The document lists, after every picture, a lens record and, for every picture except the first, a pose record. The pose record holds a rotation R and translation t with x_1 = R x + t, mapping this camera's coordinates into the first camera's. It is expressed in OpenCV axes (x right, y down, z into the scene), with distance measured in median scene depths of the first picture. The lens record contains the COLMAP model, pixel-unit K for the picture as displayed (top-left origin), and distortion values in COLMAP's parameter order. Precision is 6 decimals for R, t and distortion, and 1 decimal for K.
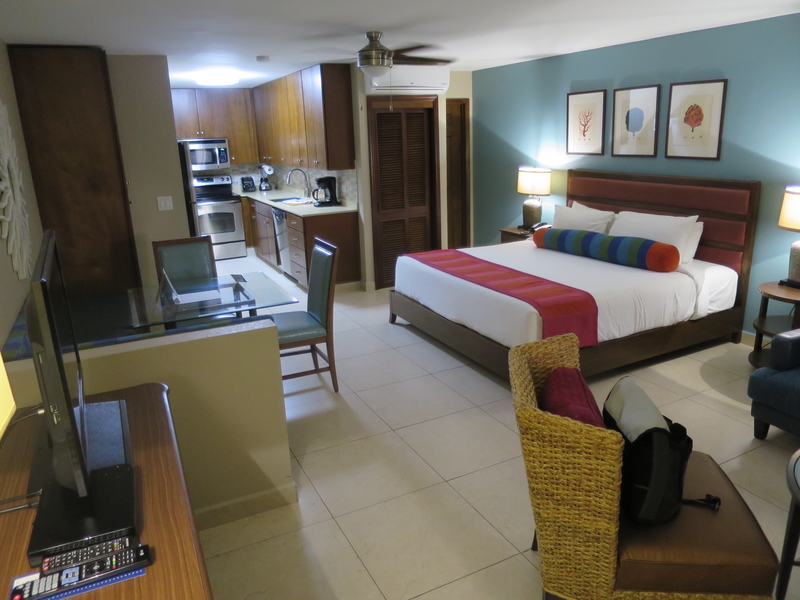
lens RADIAL K [[575.4, 0, 400.0], [0, 575.4, 300.0], [0, 0, 1]] dist [-0.063141, 0.027071]
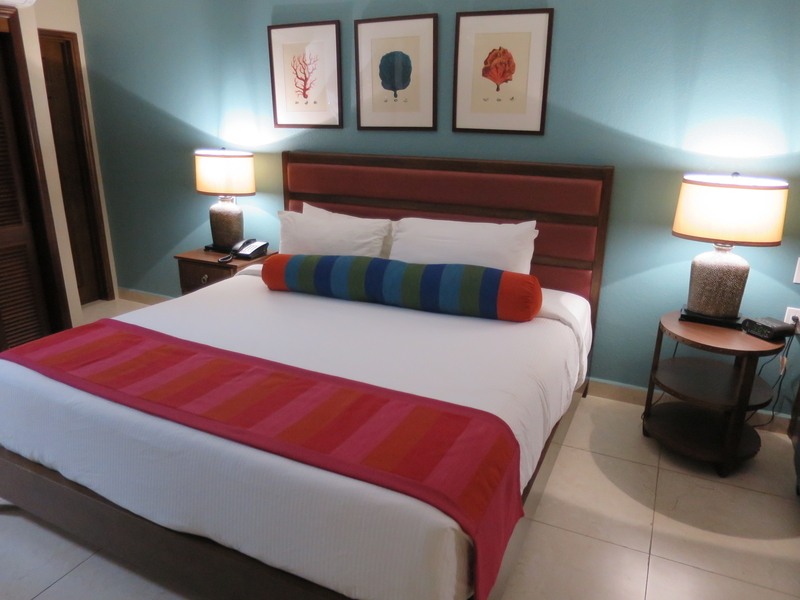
lens RADIAL K [[575.4, 0, 400.0], [0, 575.4, 300.0], [0, 0, 1]] dist [-0.063141, 0.027071]
pose [[0.793126, -0.147932, 0.590819, 0.006362], [0.134592, 0.988643, 0.066862, -0.103769], [-0.594000, 0.026490, 0.804029, 0.474878]]
